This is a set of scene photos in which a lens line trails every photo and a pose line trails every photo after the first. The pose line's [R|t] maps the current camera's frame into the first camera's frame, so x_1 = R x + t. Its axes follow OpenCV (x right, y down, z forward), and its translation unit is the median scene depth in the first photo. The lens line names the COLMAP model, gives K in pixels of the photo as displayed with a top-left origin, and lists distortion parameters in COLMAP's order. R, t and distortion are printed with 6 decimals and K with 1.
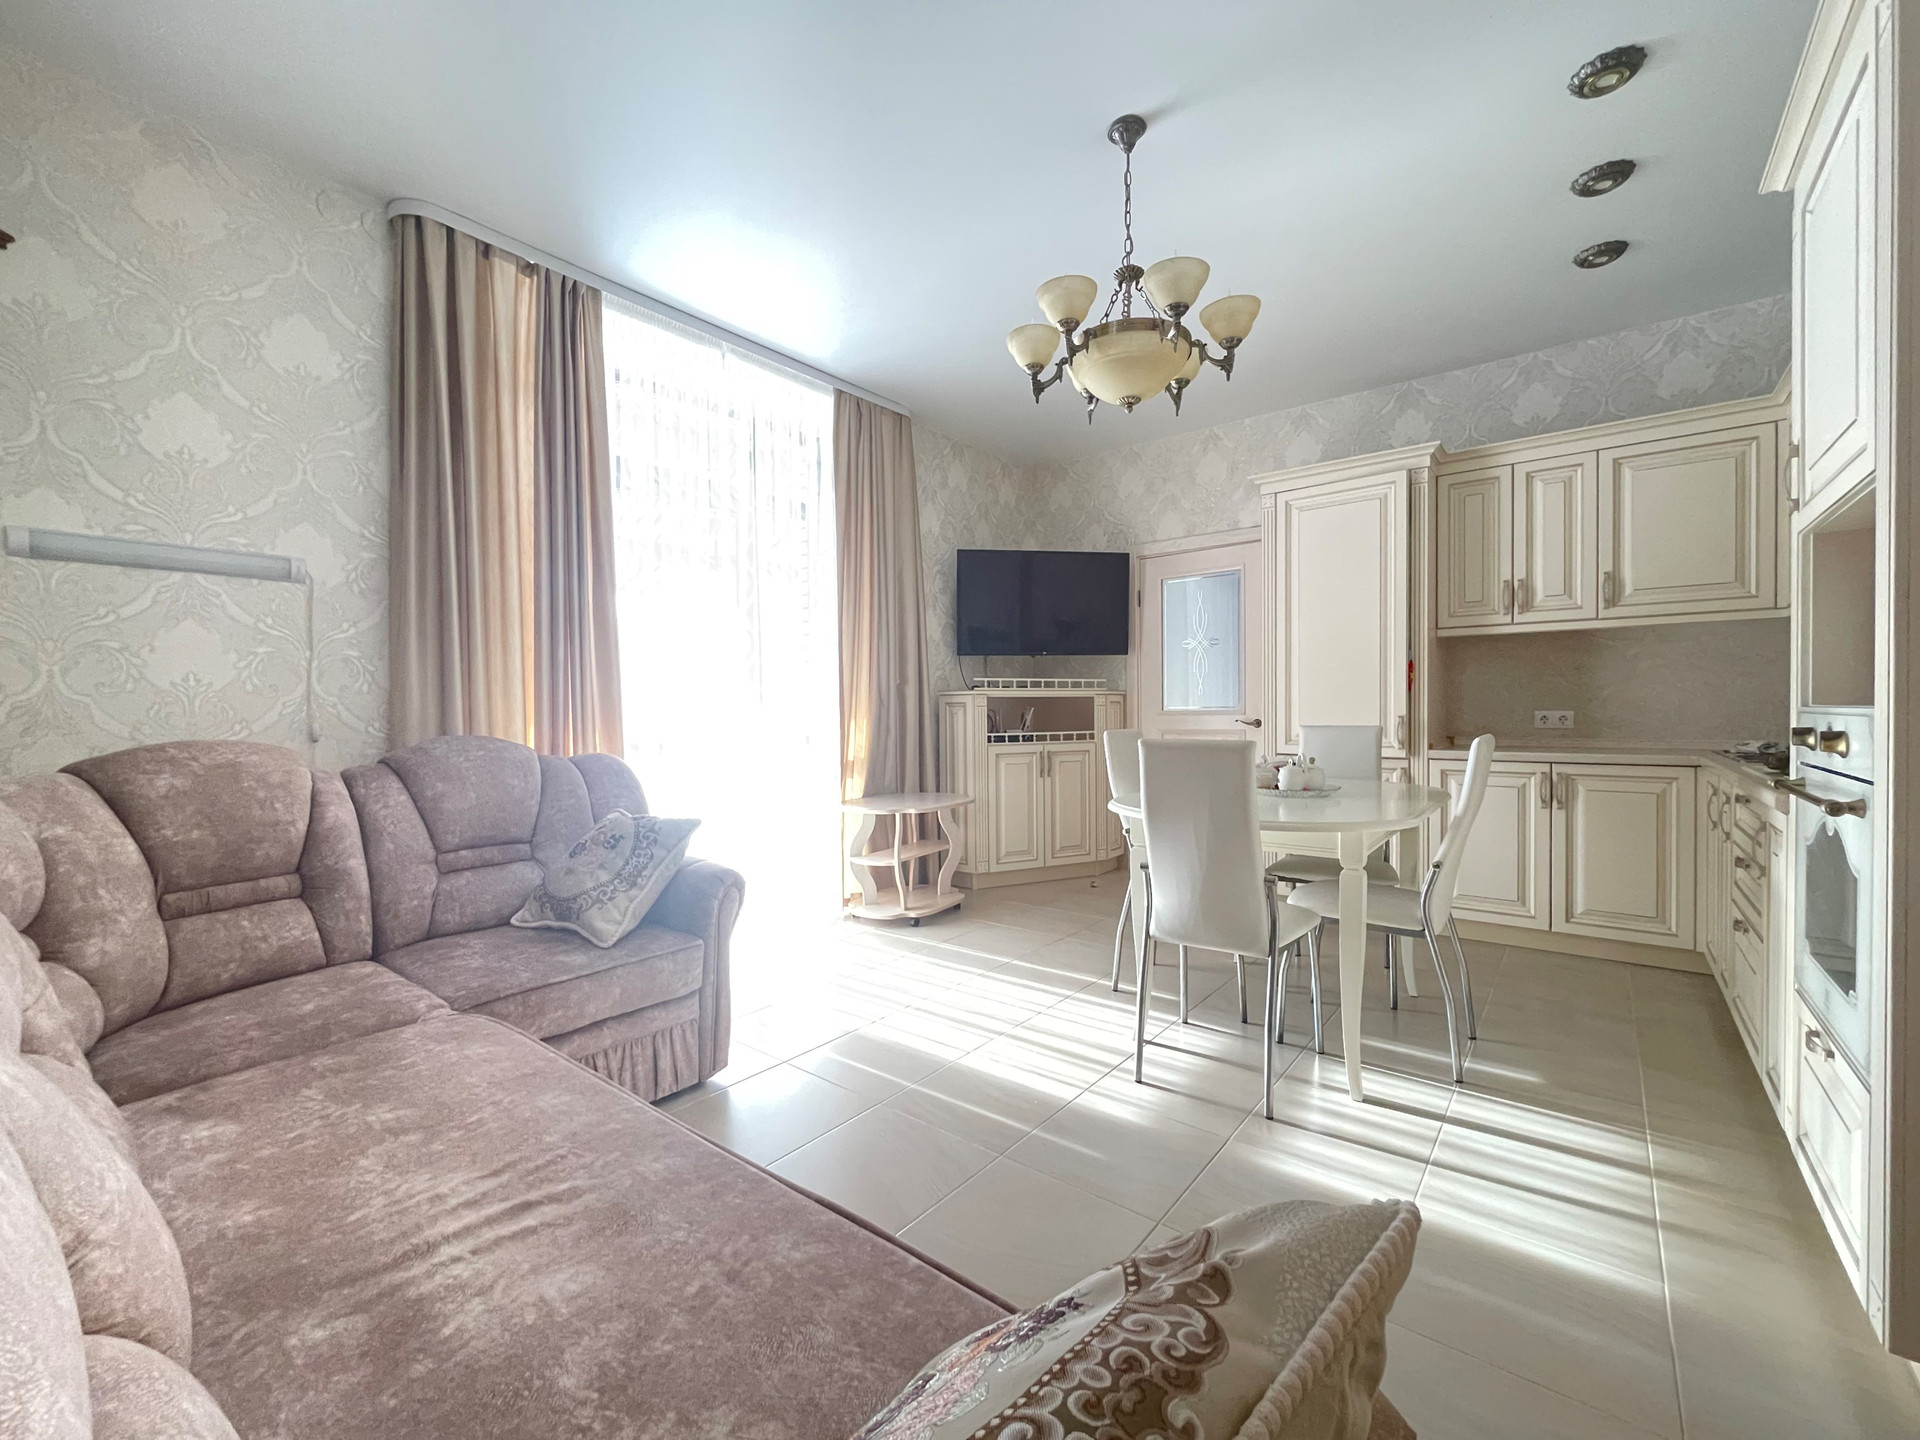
lens RADIAL K [[785.5, 0, 959.6], [0, 785.5, 725.6], [0, 0, 1]] dist [-0.003377, 0.000208]
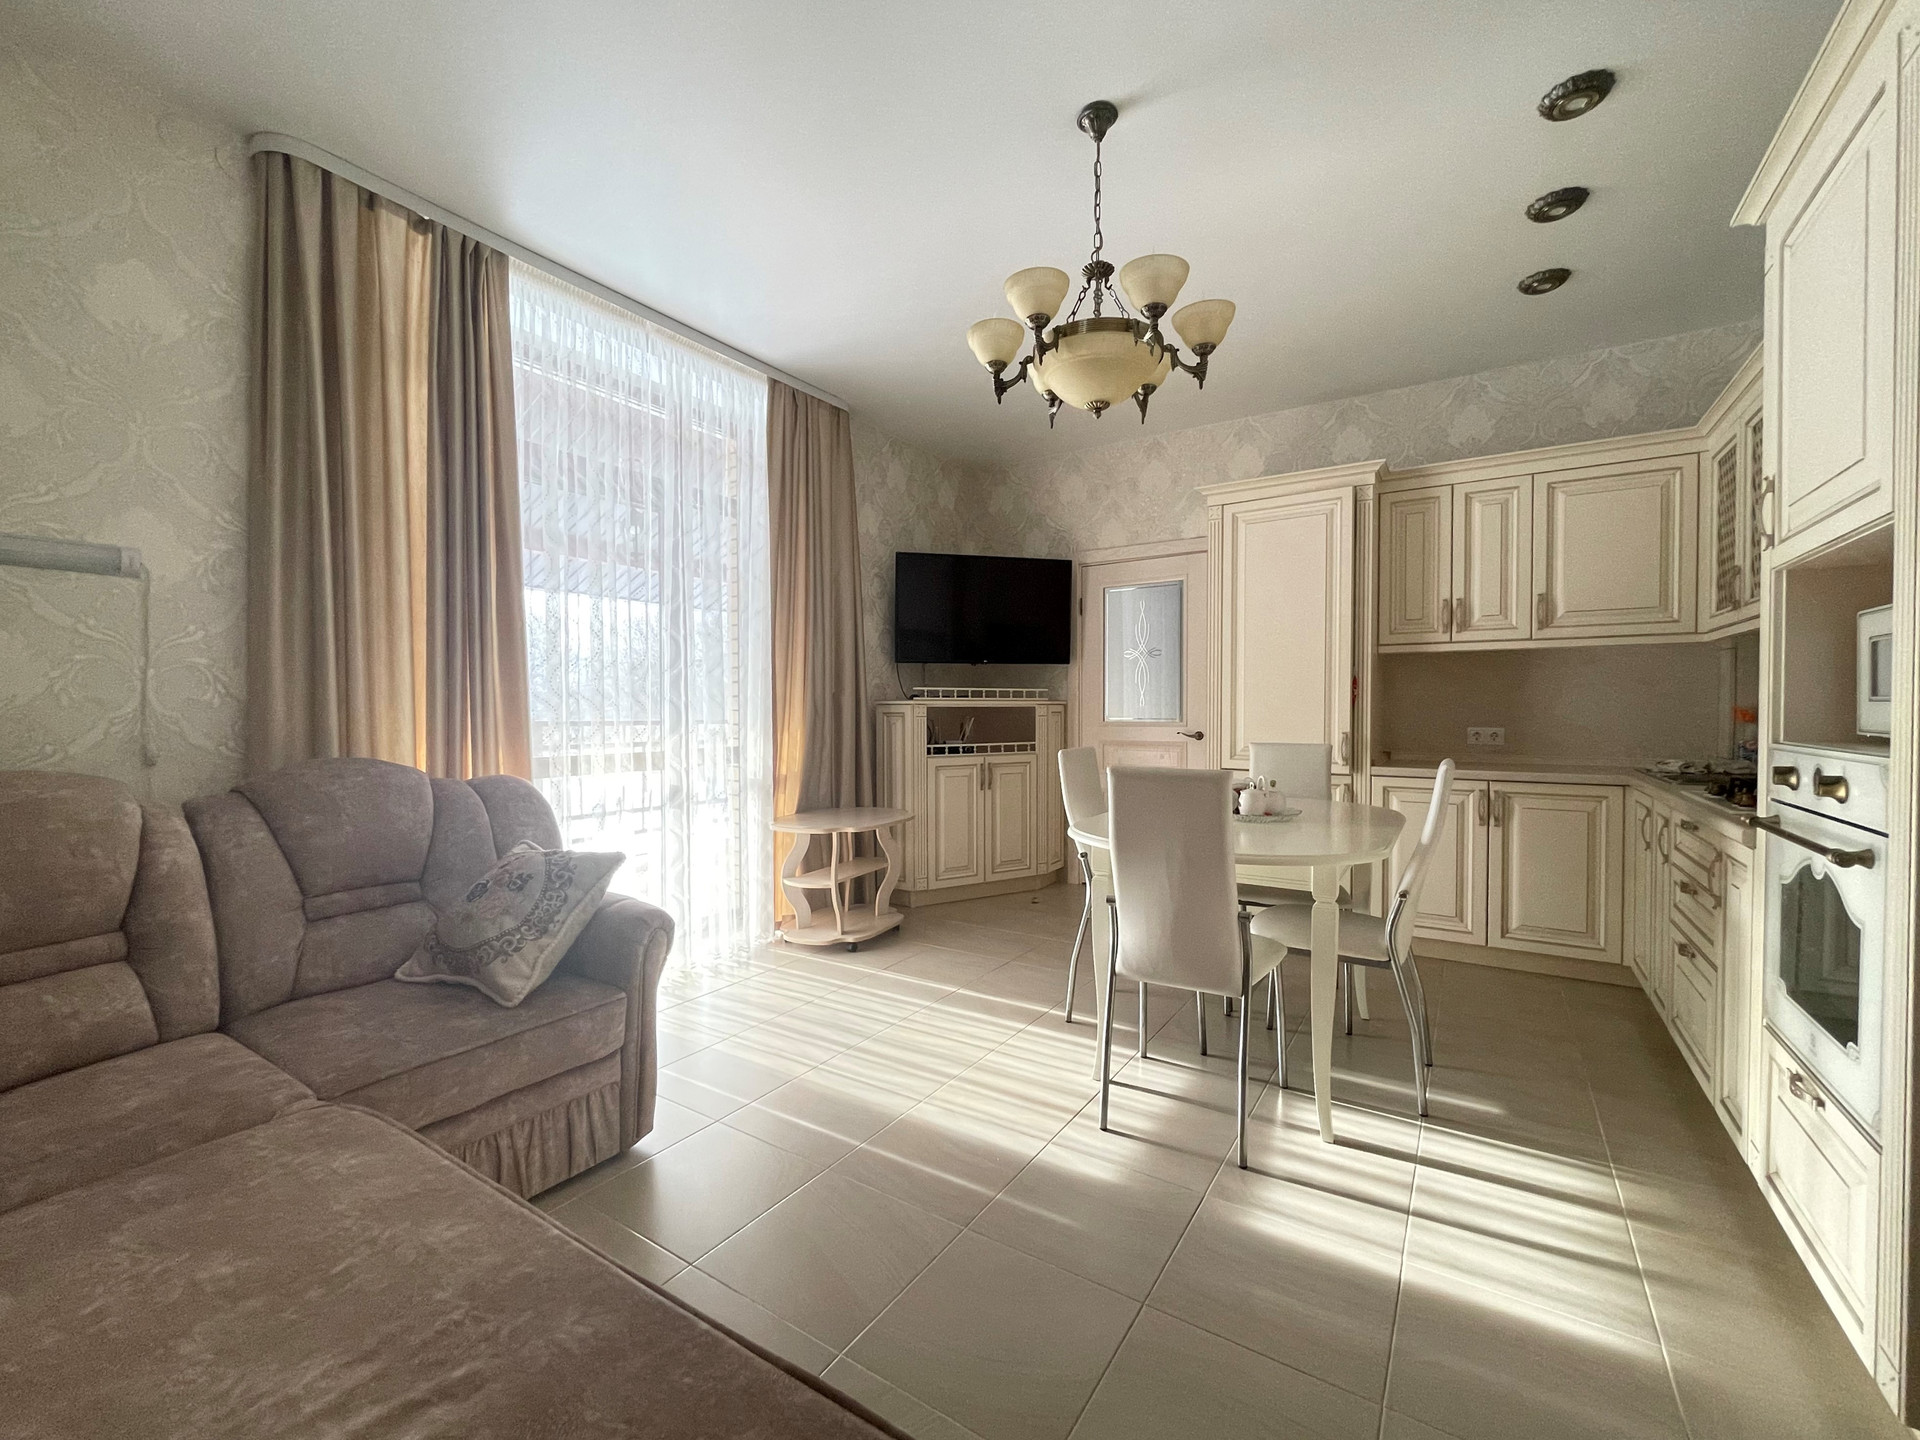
lens RADIAL K [[785.5, 0, 954.6], [0, 785.5, 722.1], [0, 0, 1]] dist [-0.003377, 0.000208]
pose [[0.995344, 0.006128, 0.096190, -0.037167], [-0.006108, 0.999981, -0.000503, -0.028211], [-0.096192, -0.000087, 0.995363, 0.069332]]
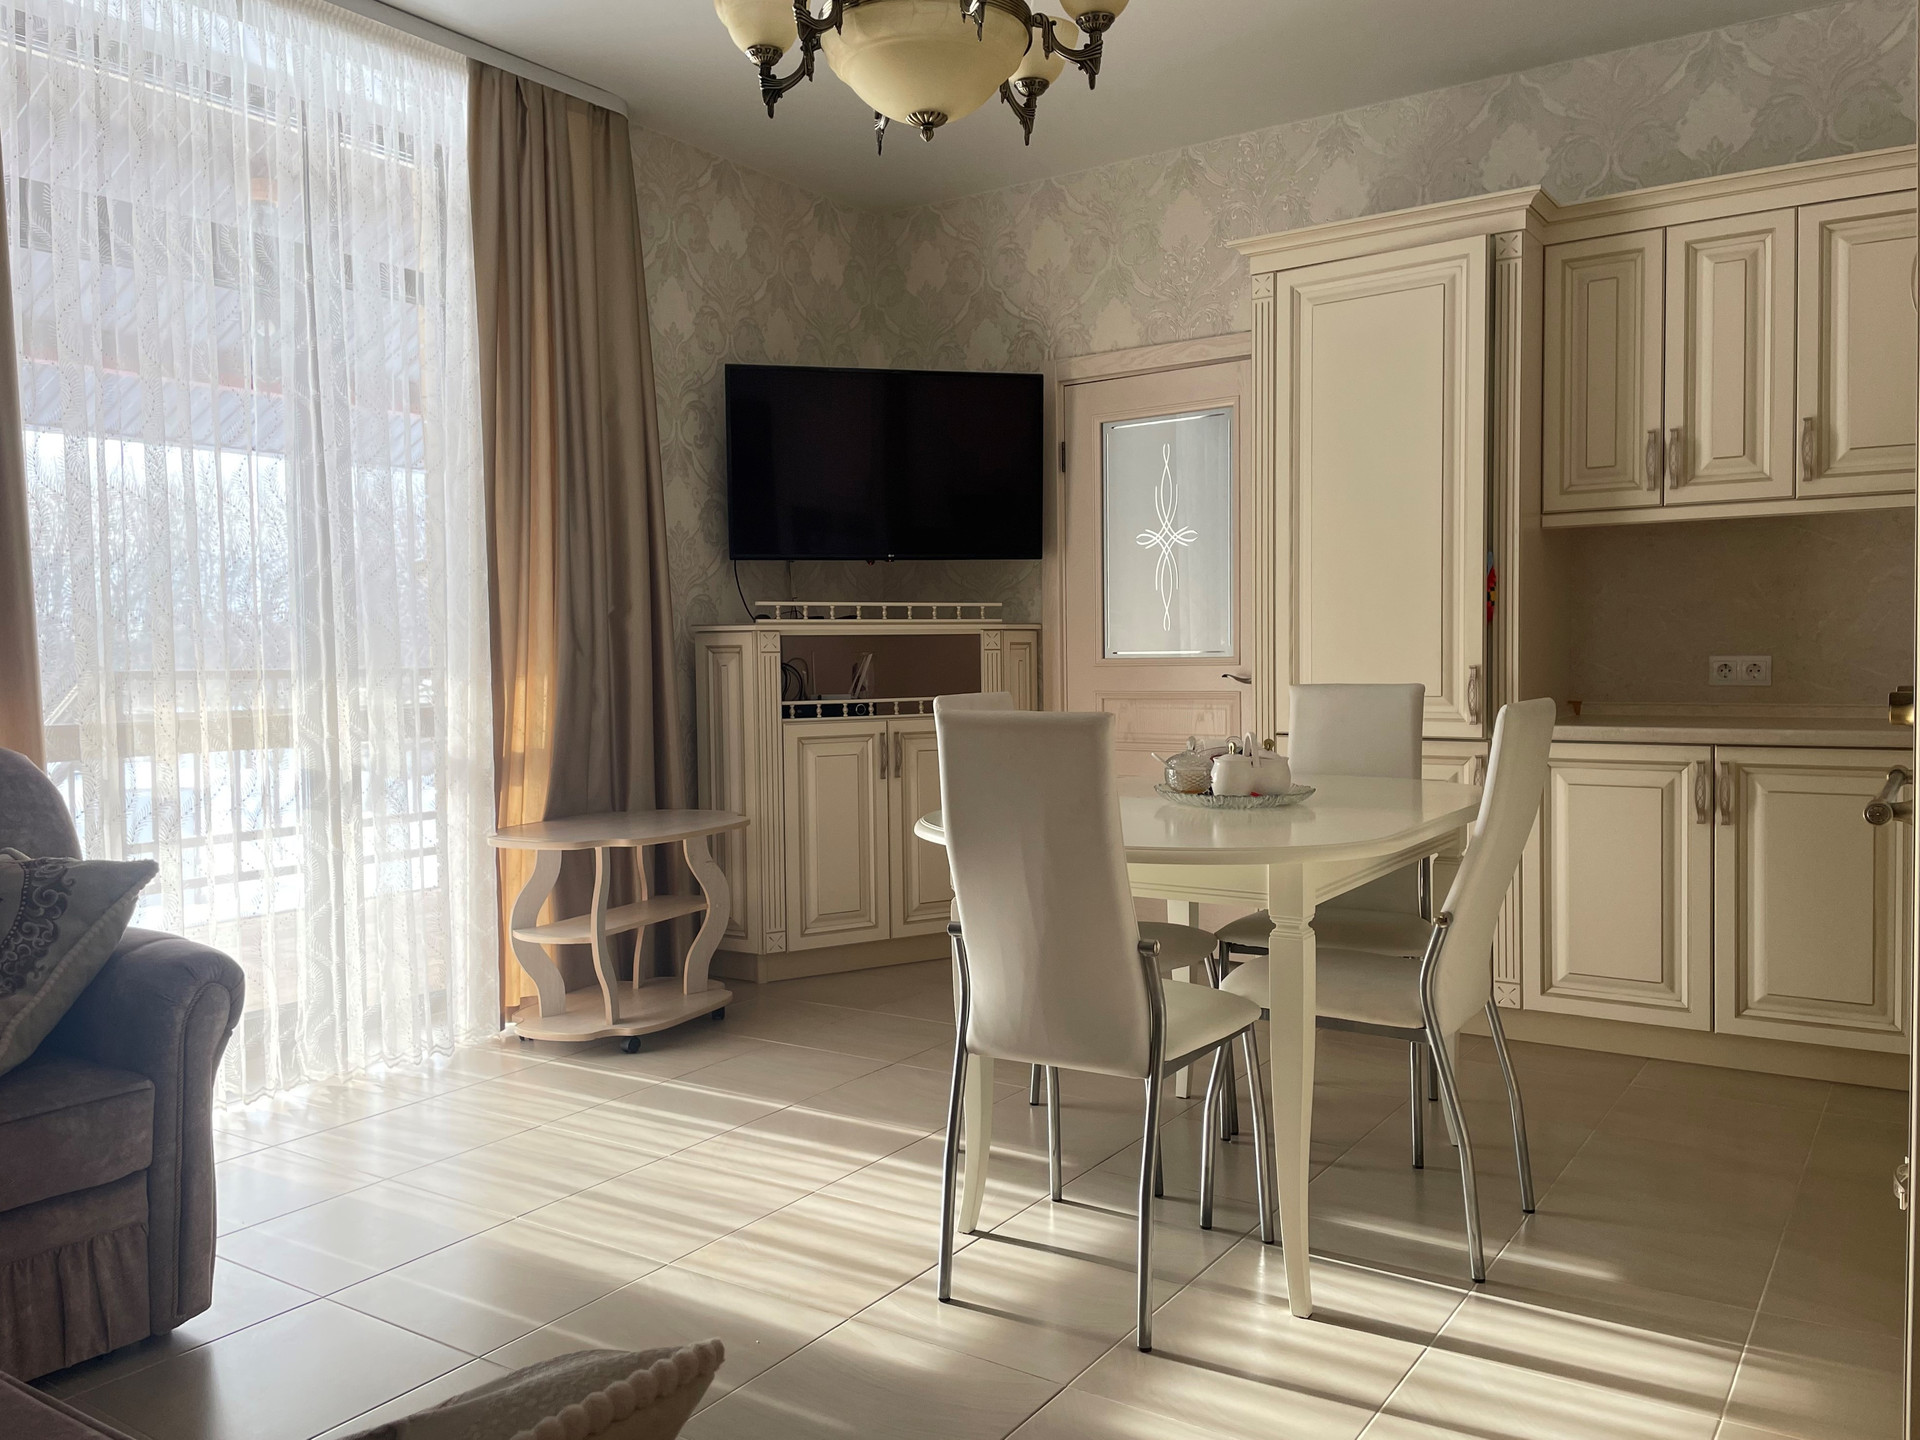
lens RADIAL K [[1473.5, 0, 978.7], [0, 1473.5, 715.7], [0, 0, 1]] dist [0.076333, -0.090545]
pose [[0.996735, -0.008156, 0.080323, 0.143175], [0.006363, 0.999725, 0.022550, -0.003870], [-0.080485, -0.021965, 0.996514, -0.078229]]
